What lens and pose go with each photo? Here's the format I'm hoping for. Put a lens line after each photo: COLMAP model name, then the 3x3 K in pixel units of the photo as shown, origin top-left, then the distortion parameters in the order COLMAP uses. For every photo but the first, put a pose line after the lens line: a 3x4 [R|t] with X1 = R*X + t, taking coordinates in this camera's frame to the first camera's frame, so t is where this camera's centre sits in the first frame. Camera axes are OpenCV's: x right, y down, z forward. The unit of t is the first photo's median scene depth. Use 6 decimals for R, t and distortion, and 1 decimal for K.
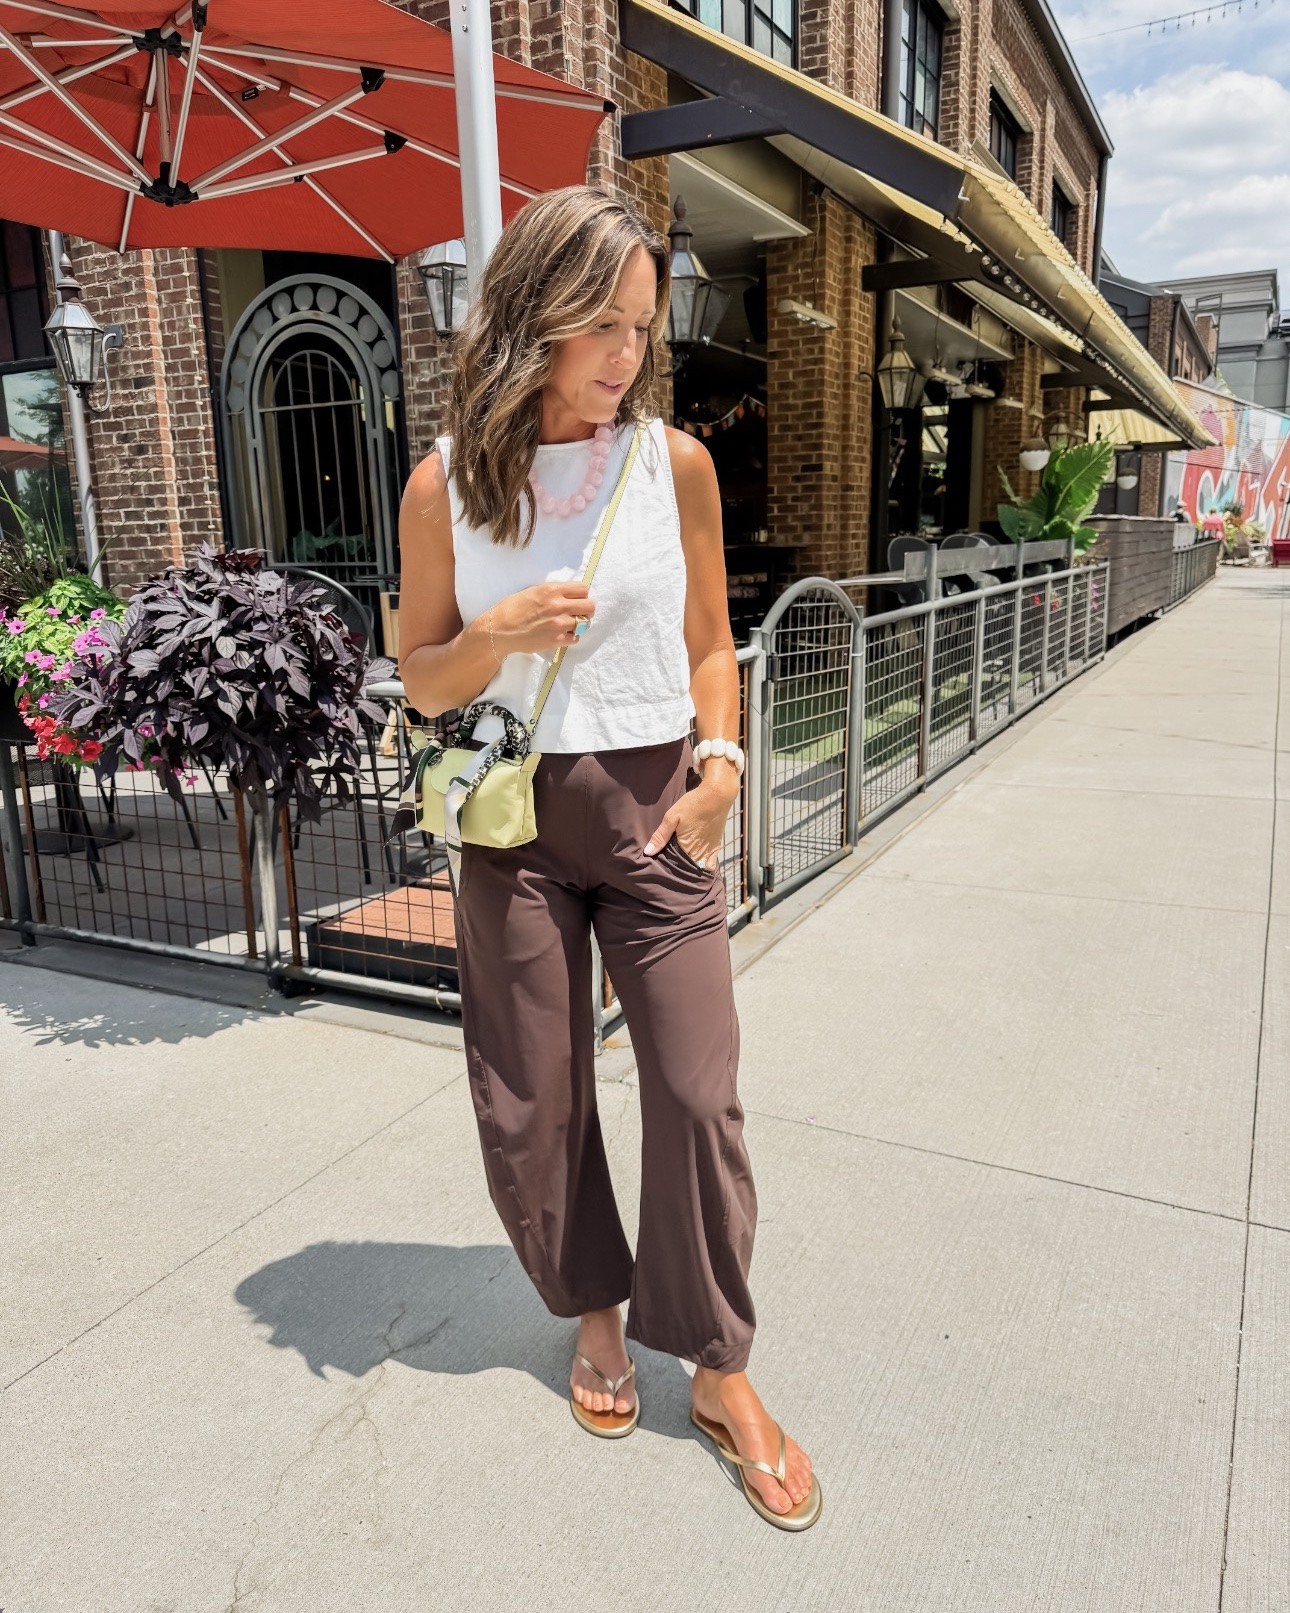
lens RADIAL K [[1206.0, 0, 645.0], [0, 1206.0, 806.5], [0, 0, 1]] dist [0.011700, 0.034414]
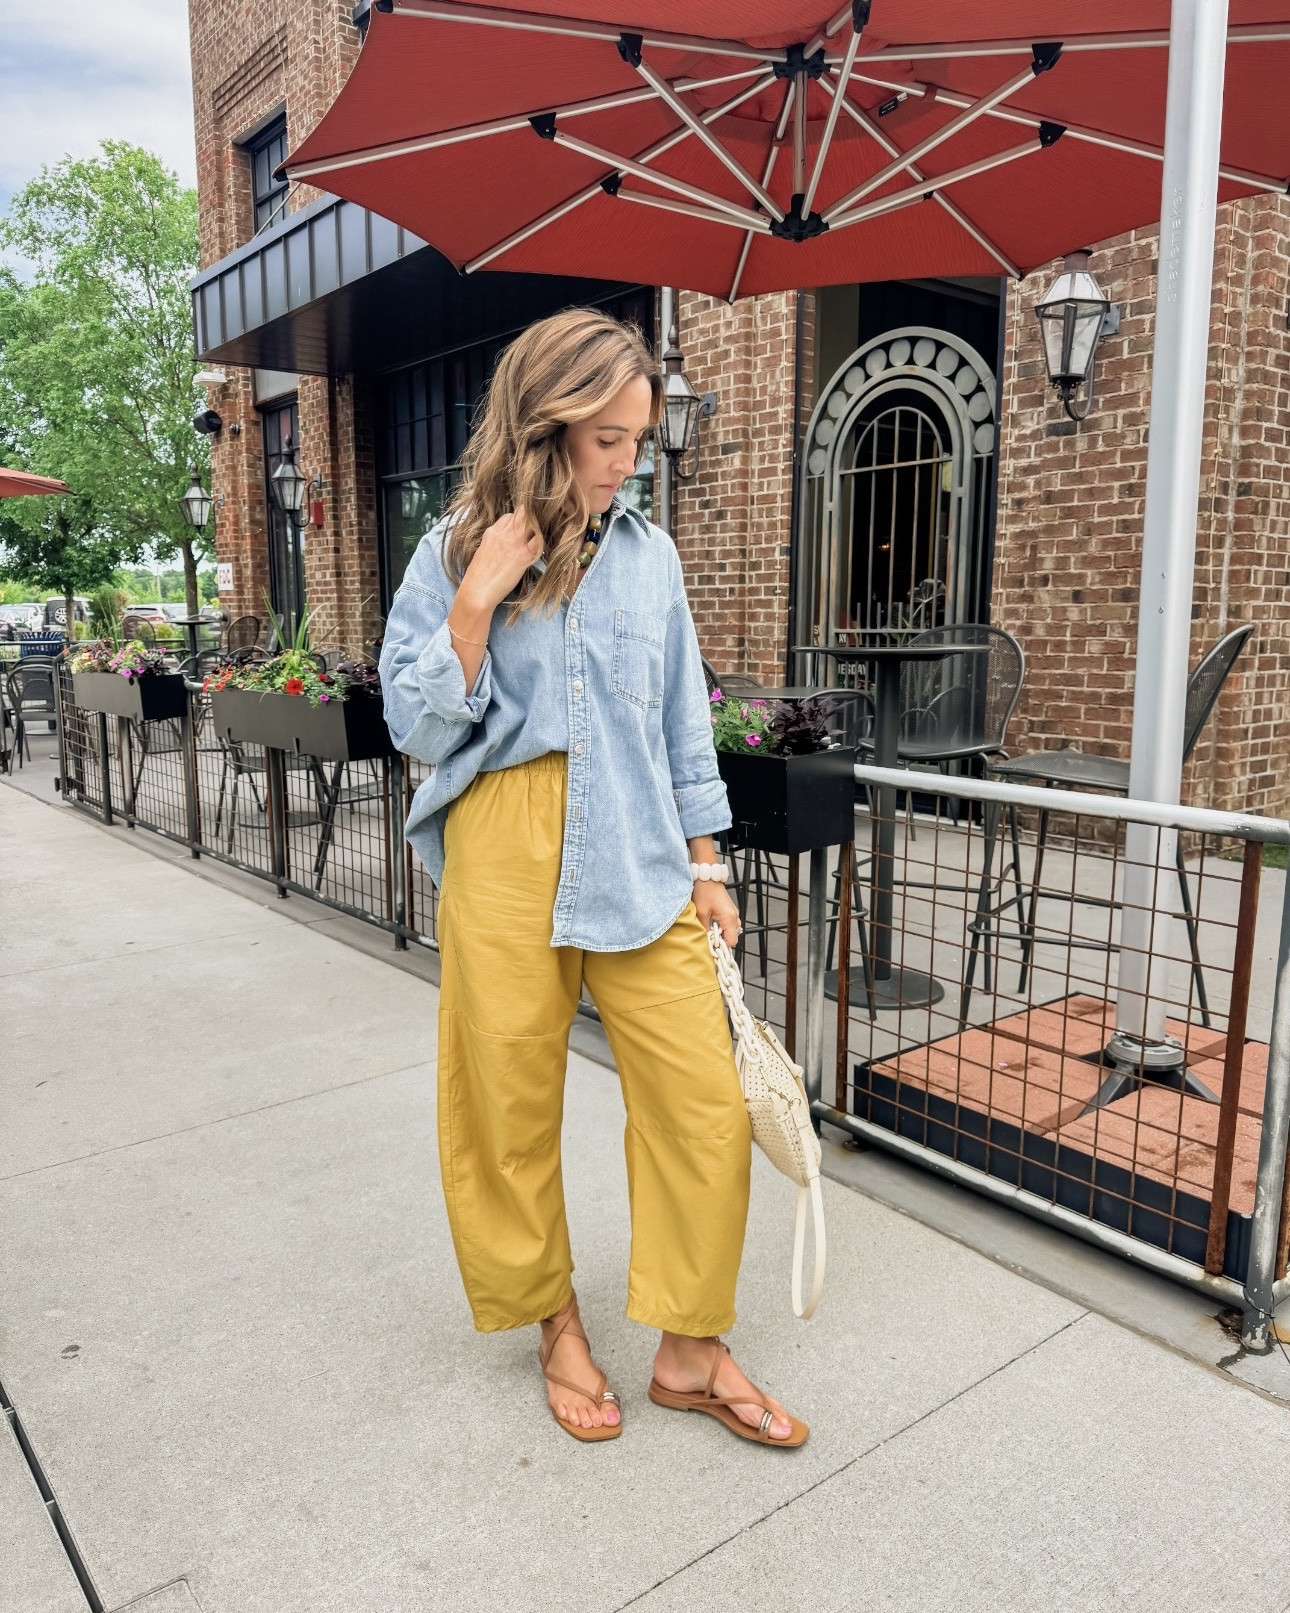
lens RADIAL K [[1214.0, 0, 645.0], [0, 1214.0, 806.5], [0, 0, 1]] dist [-0.127110, 0.000829]
pose [[0.907207, 0.079898, -0.413028, -0.055070], [-0.102461, 0.994198, -0.032729, -0.022462], [0.408017, 0.072012, 0.910130, 0.115320]]
